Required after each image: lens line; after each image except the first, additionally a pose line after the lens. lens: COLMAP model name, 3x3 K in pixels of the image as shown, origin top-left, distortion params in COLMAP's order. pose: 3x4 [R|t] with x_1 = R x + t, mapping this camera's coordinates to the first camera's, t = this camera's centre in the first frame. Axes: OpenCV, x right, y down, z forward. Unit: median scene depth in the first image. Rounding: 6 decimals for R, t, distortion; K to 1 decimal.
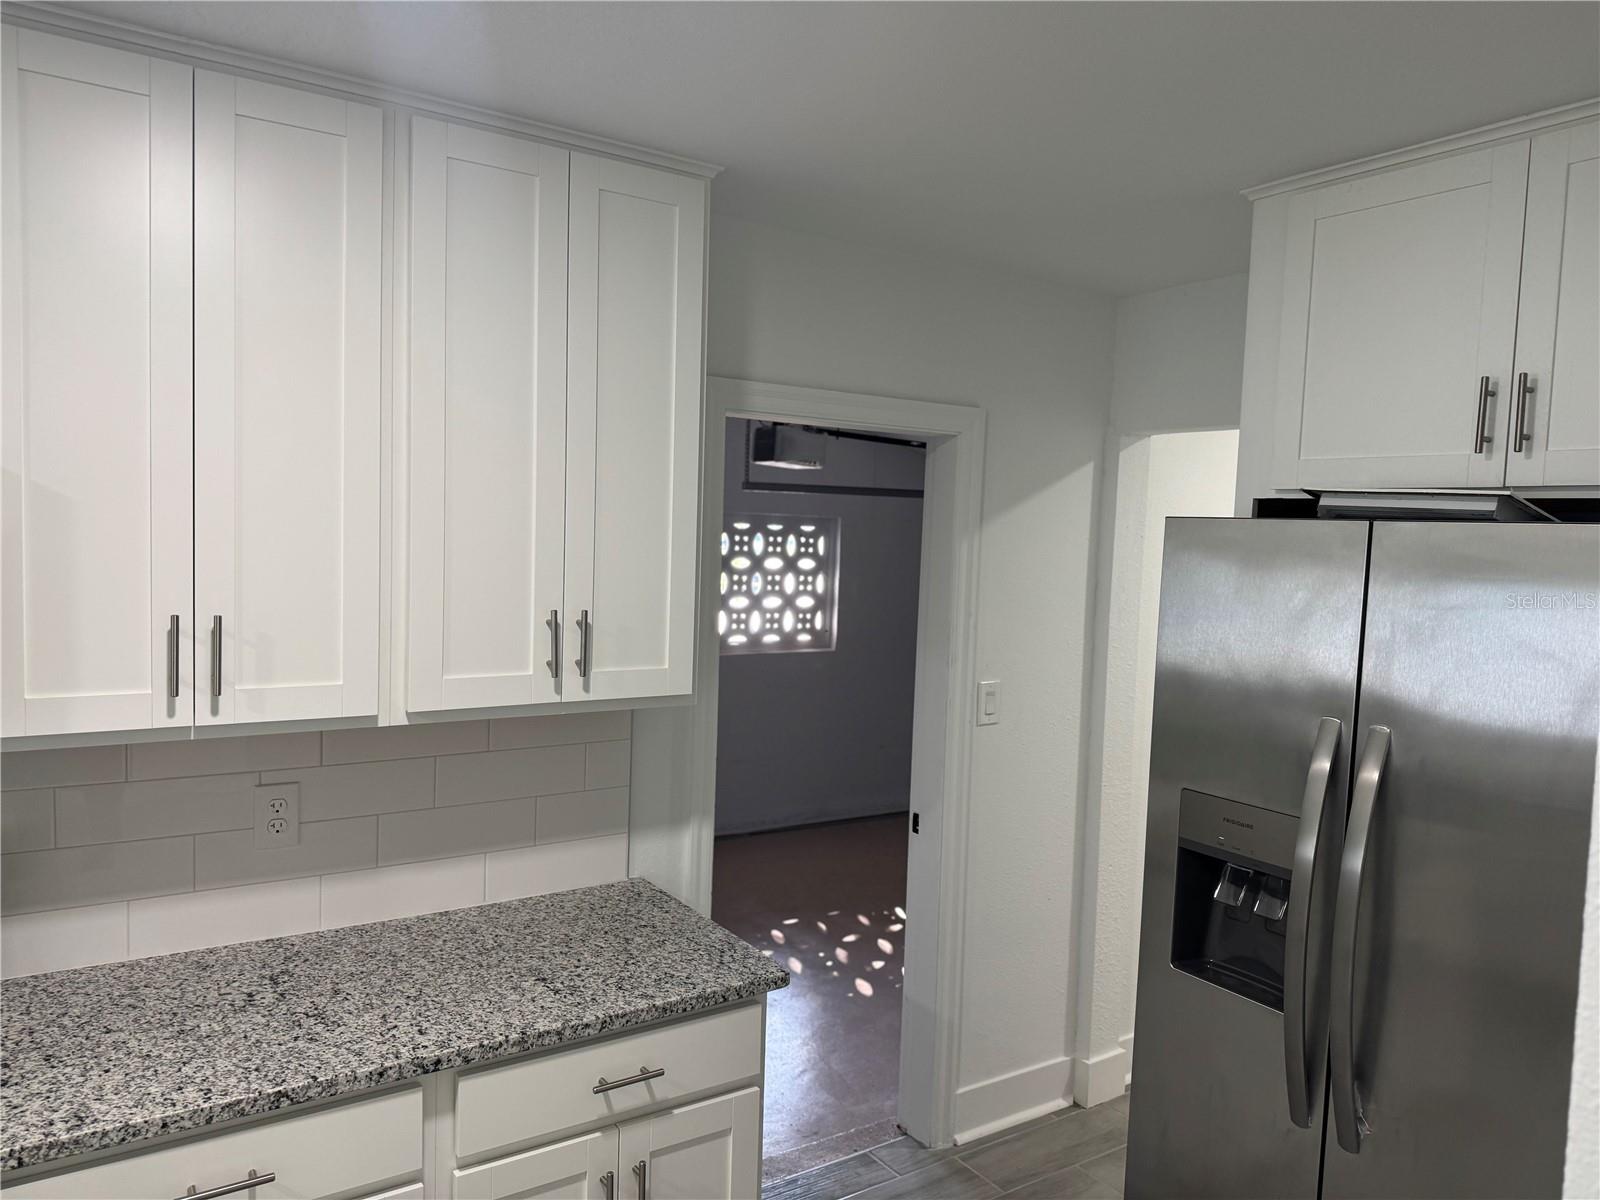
lens RADIAL K [[1117.9, 0, 789.2], [0, 1117.9, 607.4], [0, 0, 1]] dist [0.056207, -0.057650]
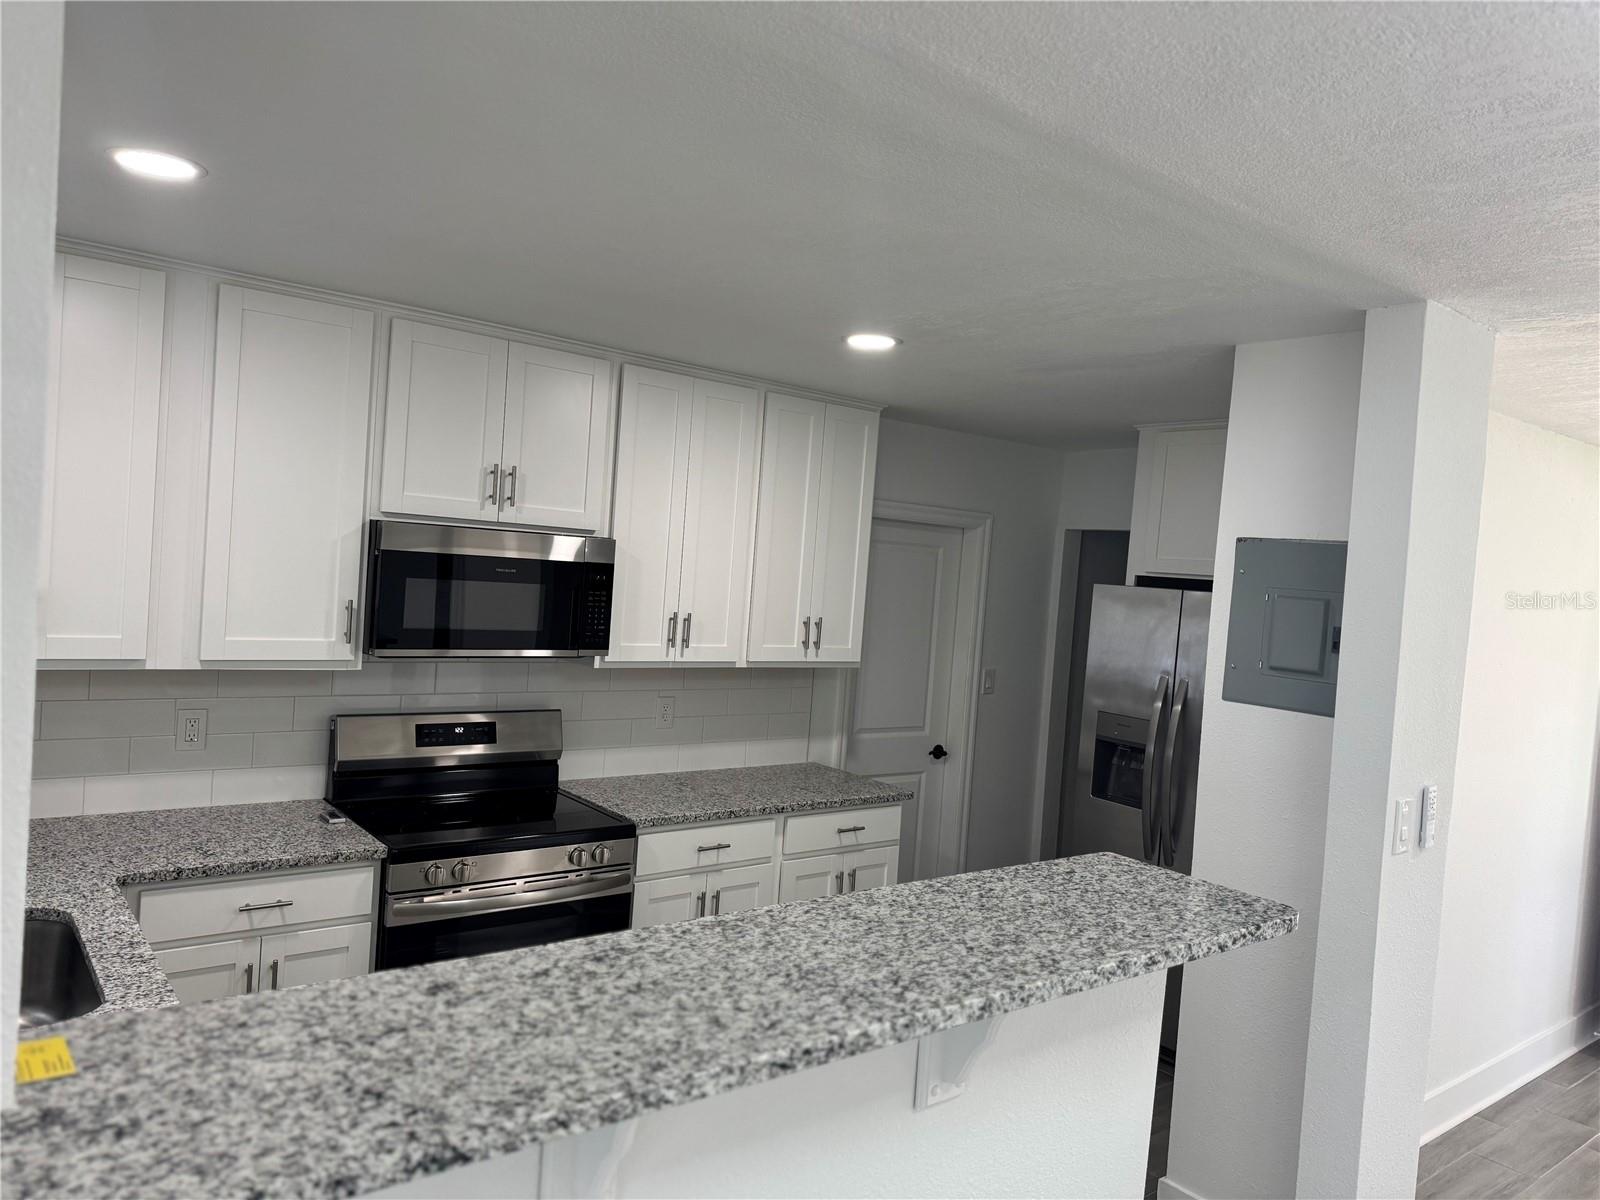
lens RADIAL K [[1117.9, 0, 801.0], [0, 1117.9, 600.6], [0, 0, 1]] dist [0.056207, -0.057650]
pose [[0.995480, 0.034914, 0.088326, -0.466382], [-0.032216, 0.998975, -0.031791, 0.044767], [-0.089346, 0.028802, 0.995584, -1.234129]]
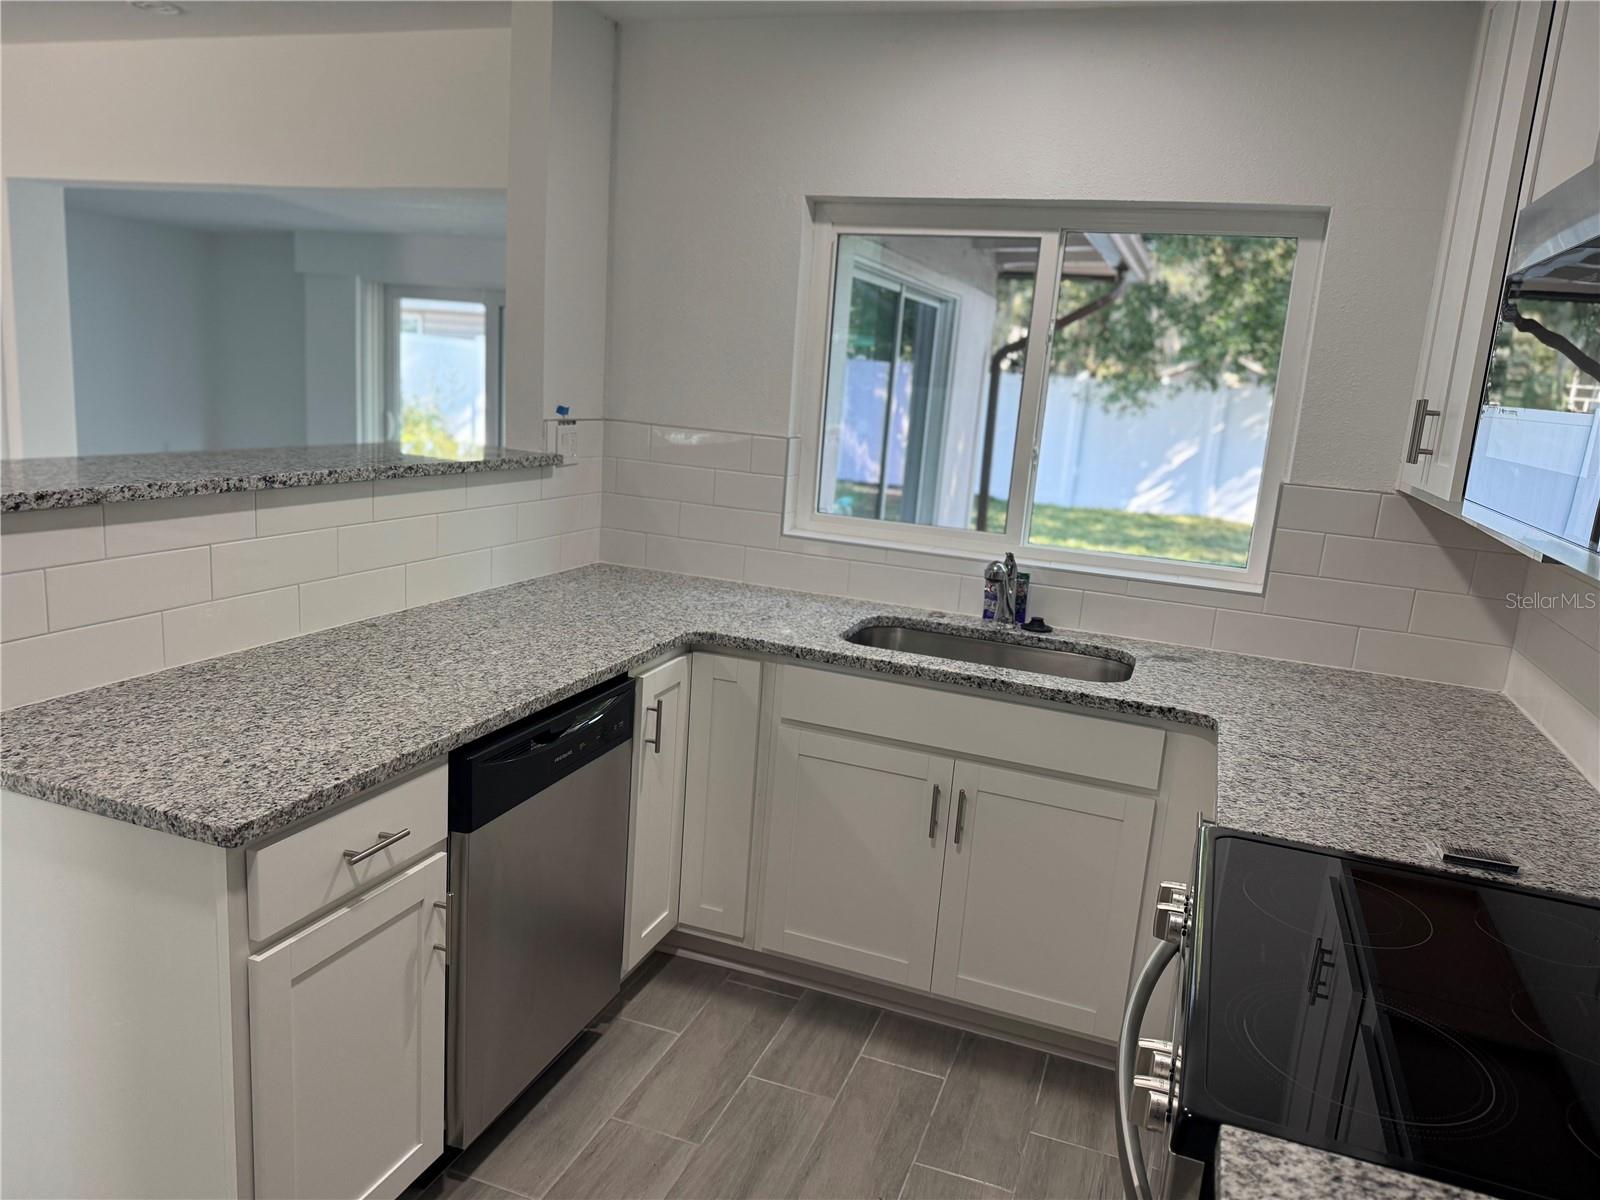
lens RADIAL K [[1117.9, 0, 817.9], [0, 1117.9, 631.5], [0, 0, 1]] dist [0.056207, -0.057650]
pose [[-0.793183, 0.042892, -0.607471, -0.083942], [-0.147459, 0.954305, 0.259919, 0.028610], [0.590861, 0.295740, -0.750614, 1.006662]]
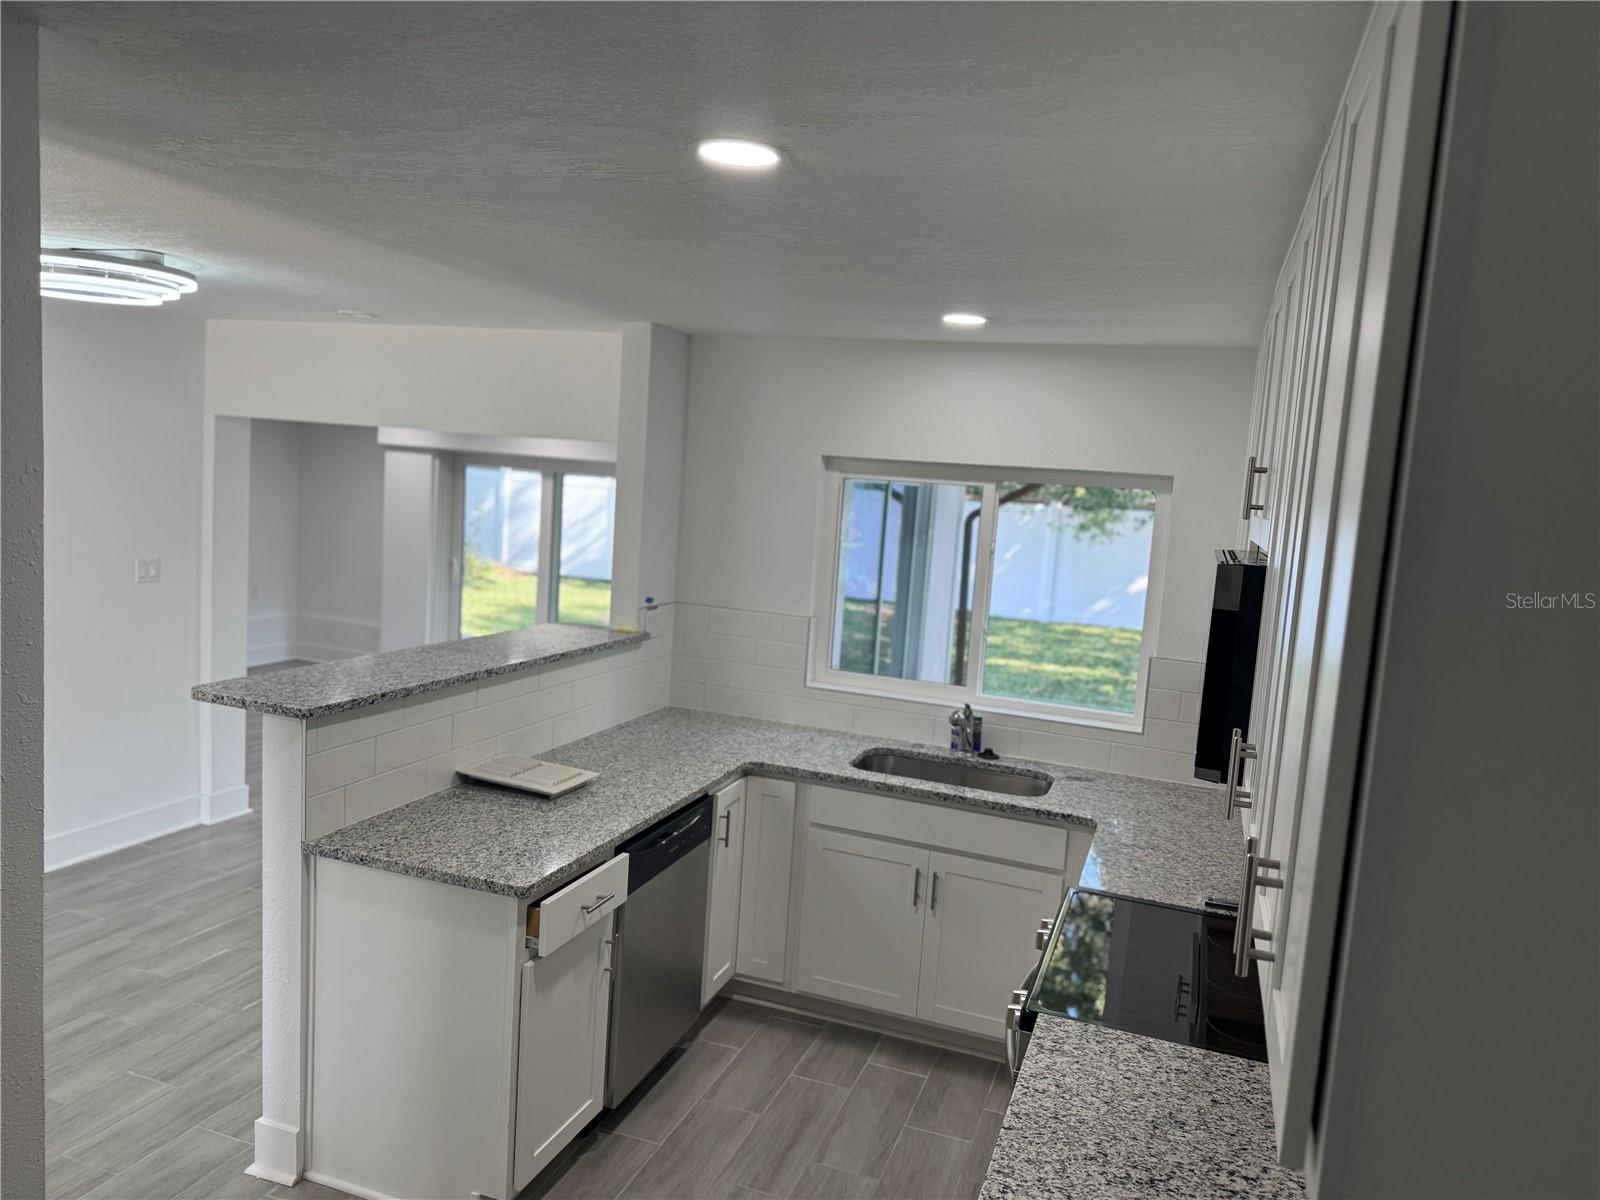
lens RADIAL K [[1117.9, 0, 813.9], [0, 1117.9, 592.9], [0, 0, 1]] dist [0.056207, -0.057650]
pose [[-0.794265, -0.025257, -0.607046, 0.368036], [-0.139739, 0.979944, 0.142065, -0.207016], [0.591283, 0.197666, -0.781865, 1.496150]]
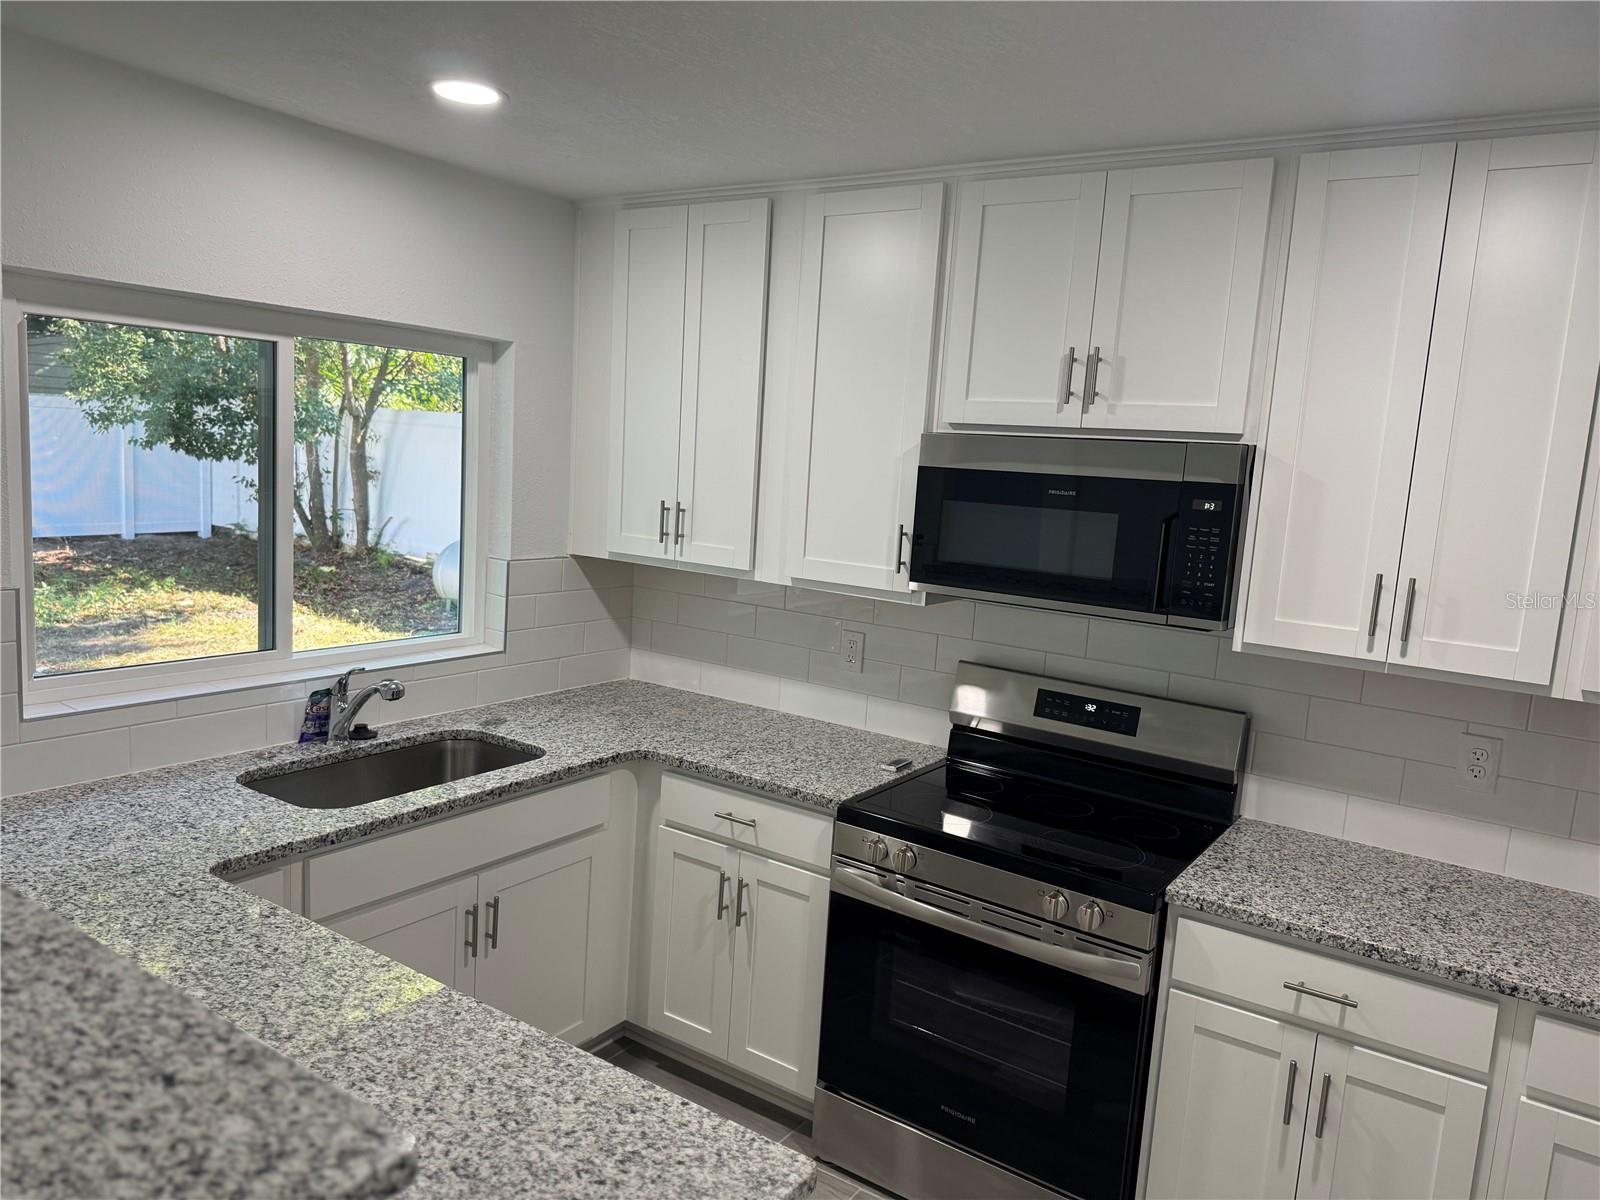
lens RADIAL K [[1117.9, 0, 796.1], [0, 1117.9, 599.0], [0, 0, 1]] dist [0.056207, -0.057650]
pose [[0.376542, 0.110711, -0.919761, 0.389618], [-0.113800, 0.990842, 0.072679, 0.016694], [0.919383, 0.077302, 0.385692, -0.113865]]
